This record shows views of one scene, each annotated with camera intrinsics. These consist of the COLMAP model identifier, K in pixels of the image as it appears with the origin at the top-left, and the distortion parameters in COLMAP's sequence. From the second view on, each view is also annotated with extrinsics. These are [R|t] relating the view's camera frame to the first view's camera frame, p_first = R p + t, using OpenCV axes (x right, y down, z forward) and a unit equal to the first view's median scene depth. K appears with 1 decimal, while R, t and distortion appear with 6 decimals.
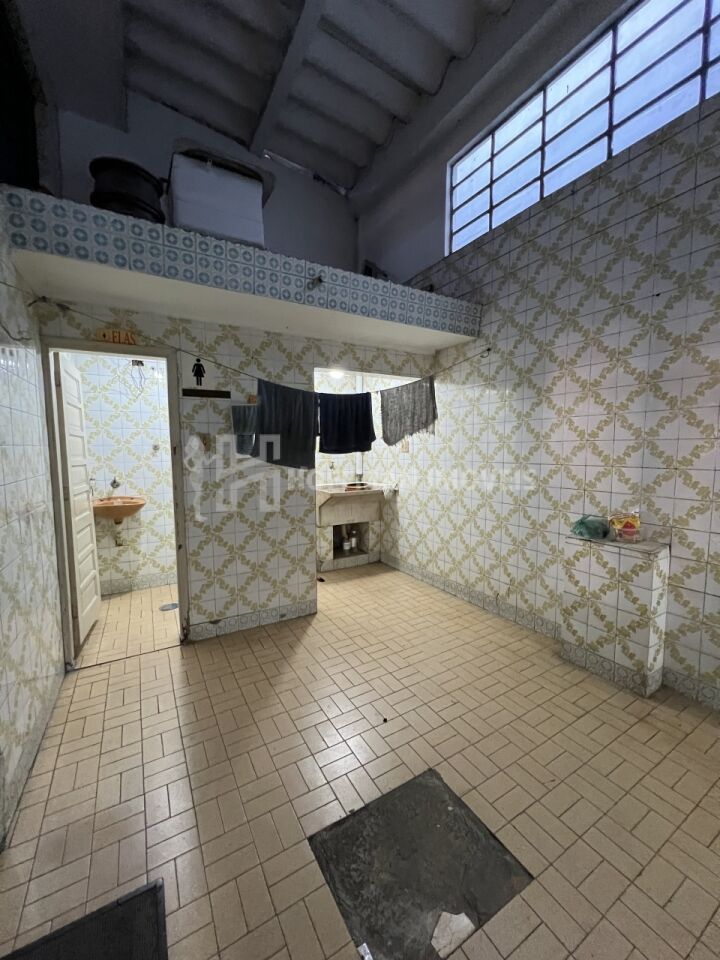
lens RADIAL K [[380.5, 0, 362.7], [0, 380.5, 482.3], [0, 0, 1]] dist [-0.010113, -0.000030]
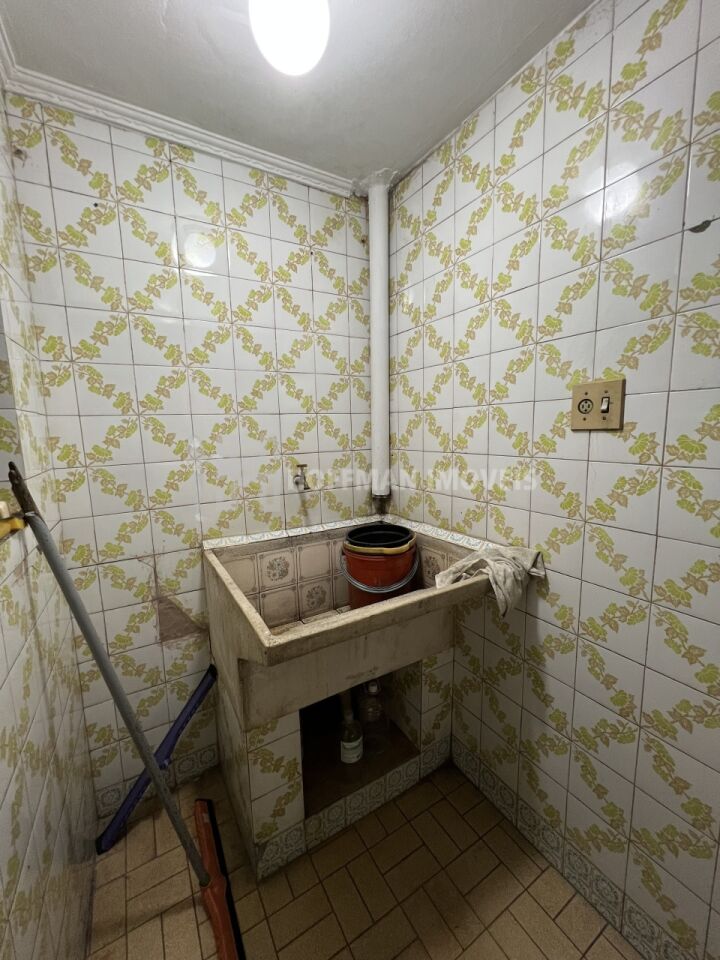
lens RADIAL K [[380.5, 0, 361.1], [0, 380.5, 479.0], [0, 0, 1]] dist [-0.010113, -0.000030]
pose [[0.999806, -0.018294, 0.007295, -0.033533], [0.017945, 0.998811, 0.045331, -0.059594], [-0.008116, -0.045192, 0.998945, 0.738210]]
